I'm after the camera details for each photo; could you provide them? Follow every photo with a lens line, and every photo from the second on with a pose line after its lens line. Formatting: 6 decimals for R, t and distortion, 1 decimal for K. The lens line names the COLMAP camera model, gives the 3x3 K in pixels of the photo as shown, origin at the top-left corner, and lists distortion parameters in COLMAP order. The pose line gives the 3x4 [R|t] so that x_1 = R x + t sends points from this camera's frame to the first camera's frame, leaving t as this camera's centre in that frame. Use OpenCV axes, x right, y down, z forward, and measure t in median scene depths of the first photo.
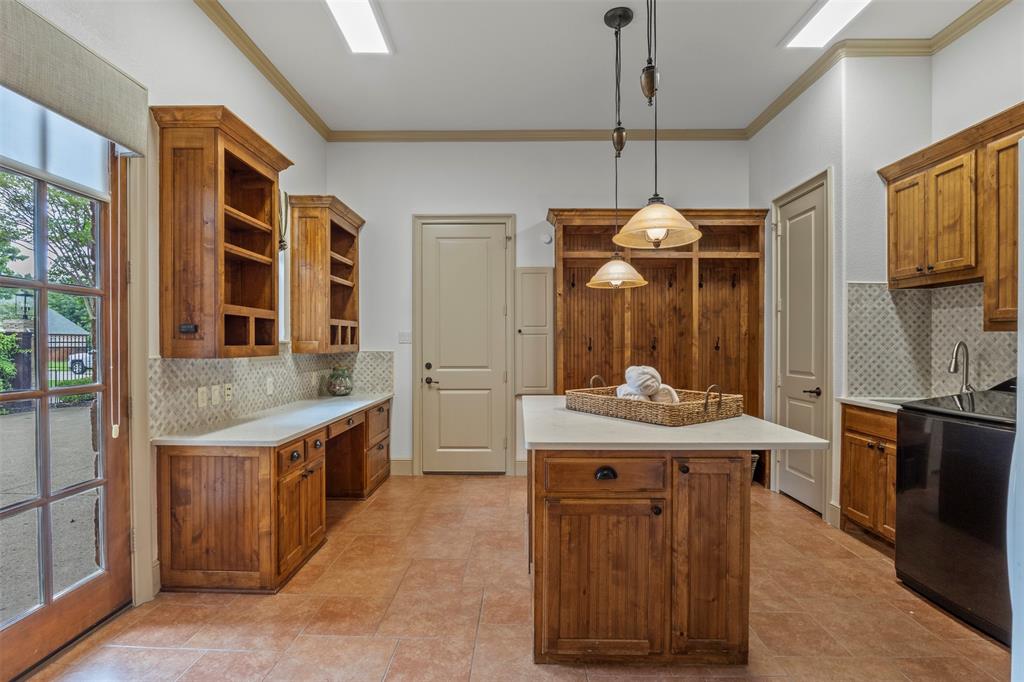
lens RADIAL K [[482.2, 0, 512.4], [0, 482.2, 344.9], [0, 0, 1]] dist [-0.024117, 0.005245]
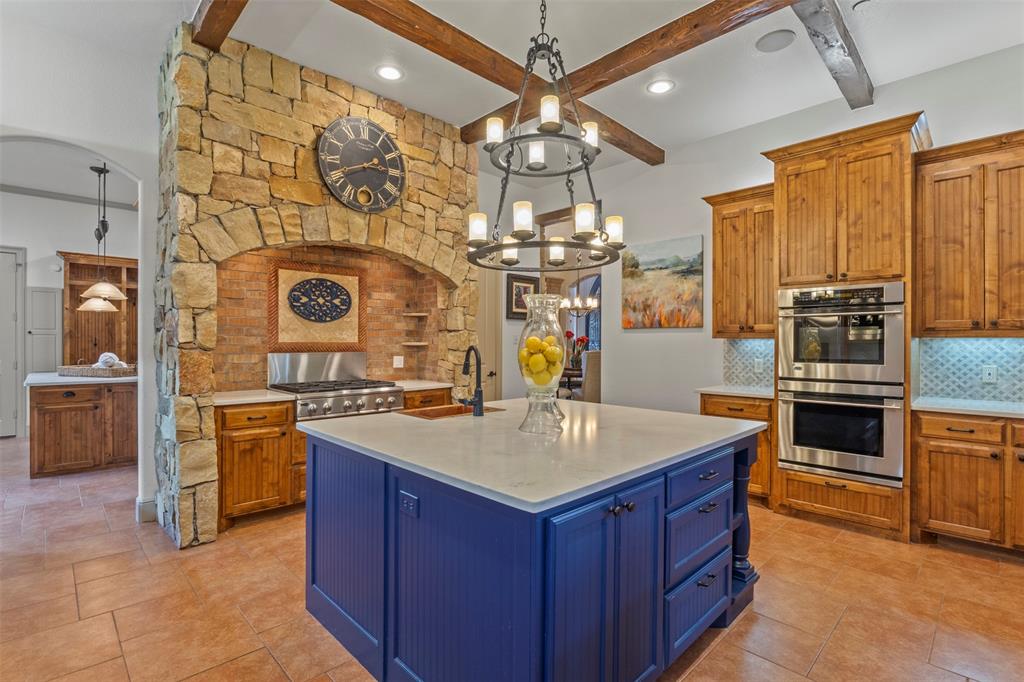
lens RADIAL K [[482.2, 0, 512.4], [0, 482.2, 344.9], [0, 0, 1]] dist [-0.024117, 0.005245]
pose [[0.705440, 0.000507, 0.708770, 0.073454], [-0.003145, 0.999992, 0.002415, 0.000926], [-0.708763, -0.003933, 0.705436, -2.303365]]
